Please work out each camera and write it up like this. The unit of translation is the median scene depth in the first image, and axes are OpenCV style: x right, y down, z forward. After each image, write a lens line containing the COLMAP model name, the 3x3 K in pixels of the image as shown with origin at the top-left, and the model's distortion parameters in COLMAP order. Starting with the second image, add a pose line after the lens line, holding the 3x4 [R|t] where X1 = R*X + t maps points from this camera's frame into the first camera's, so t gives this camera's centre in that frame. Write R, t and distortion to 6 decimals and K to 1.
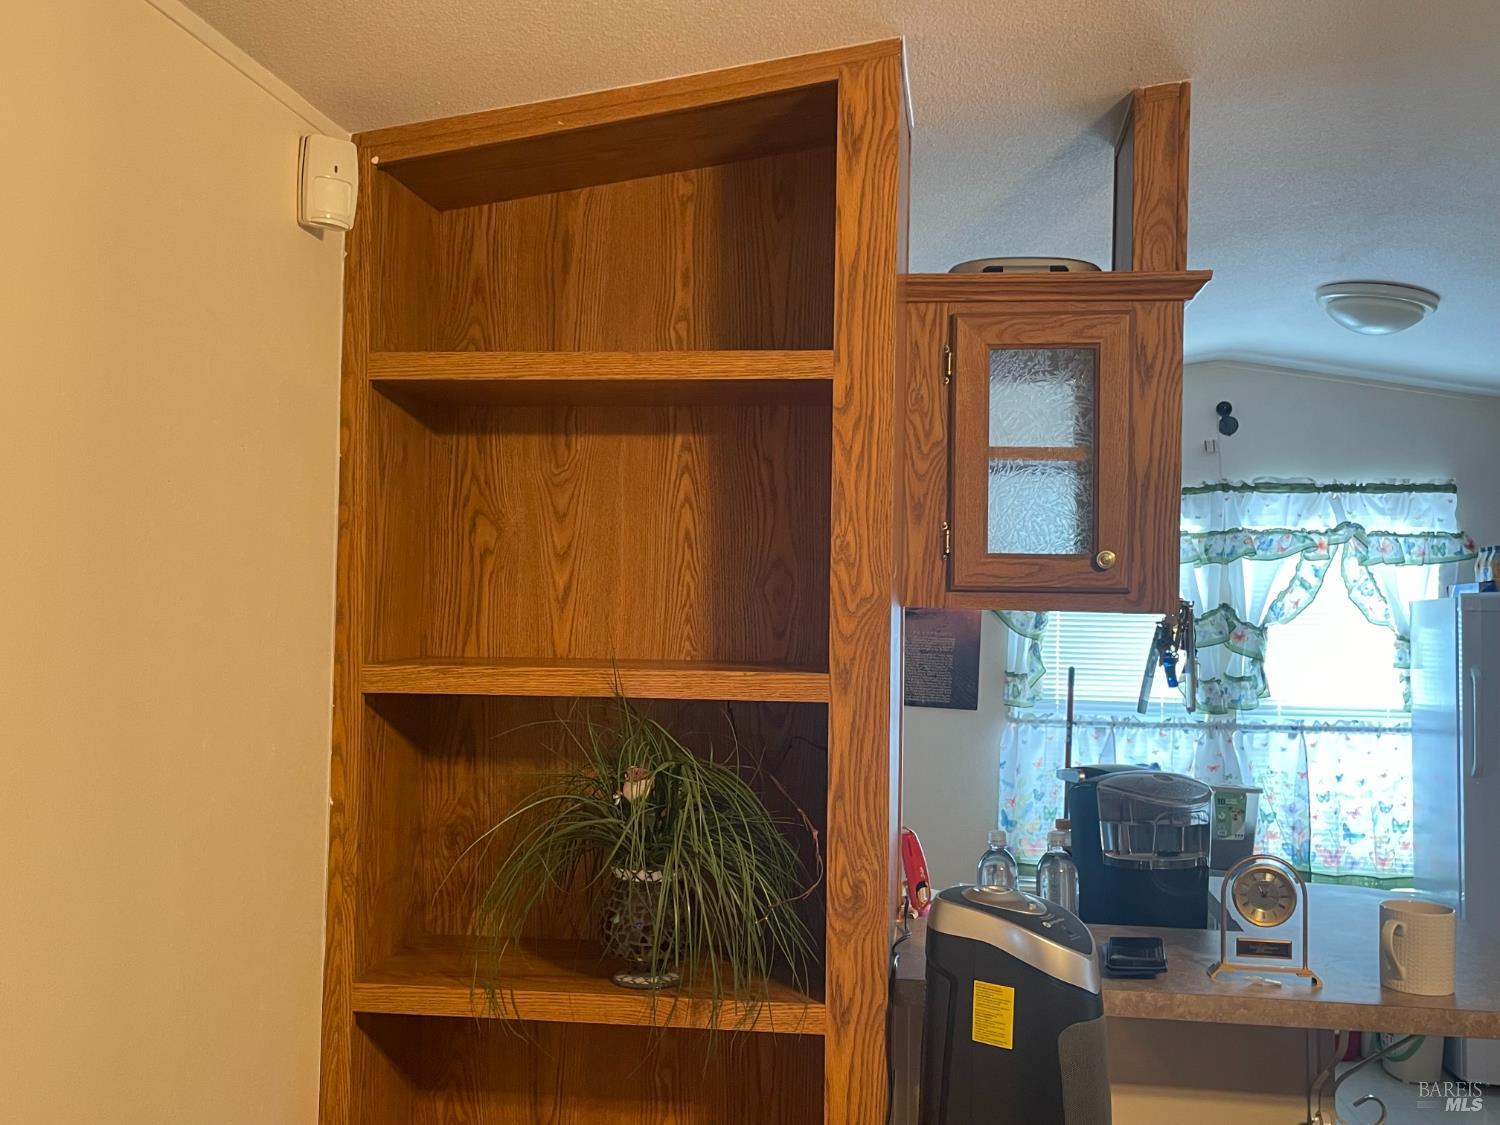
lens RADIAL K [[1520.0, 0, 748.9], [0, 1520.0, 557.1], [0, 0, 1]] dist [0.056727, 0.000000]
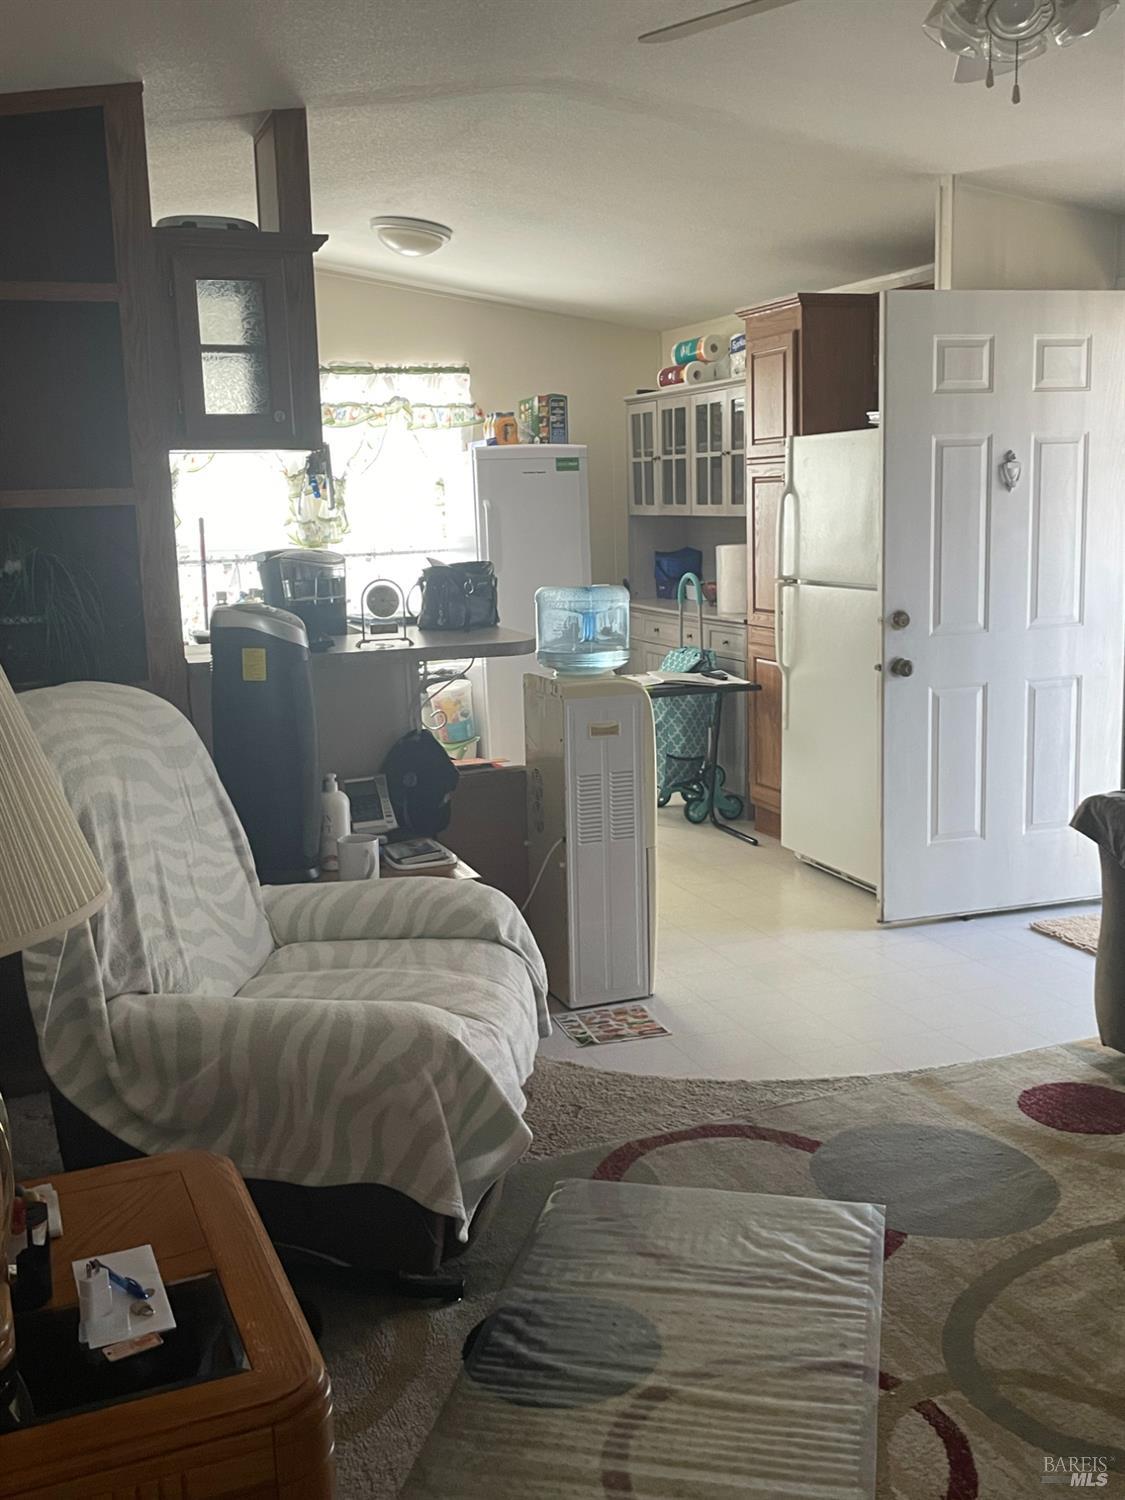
lens RADIAL K [[1520.0, 0, 572.3], [0, 1520.0, 745.7], [0, 0, 1]] dist [0.056727, 0.000000]
pose [[0.879671, -0.120304, 0.460115, -0.128017], [0.028536, 0.979085, 0.201441, 0.011890], [-0.474725, -0.164072, 0.864706, -0.280757]]
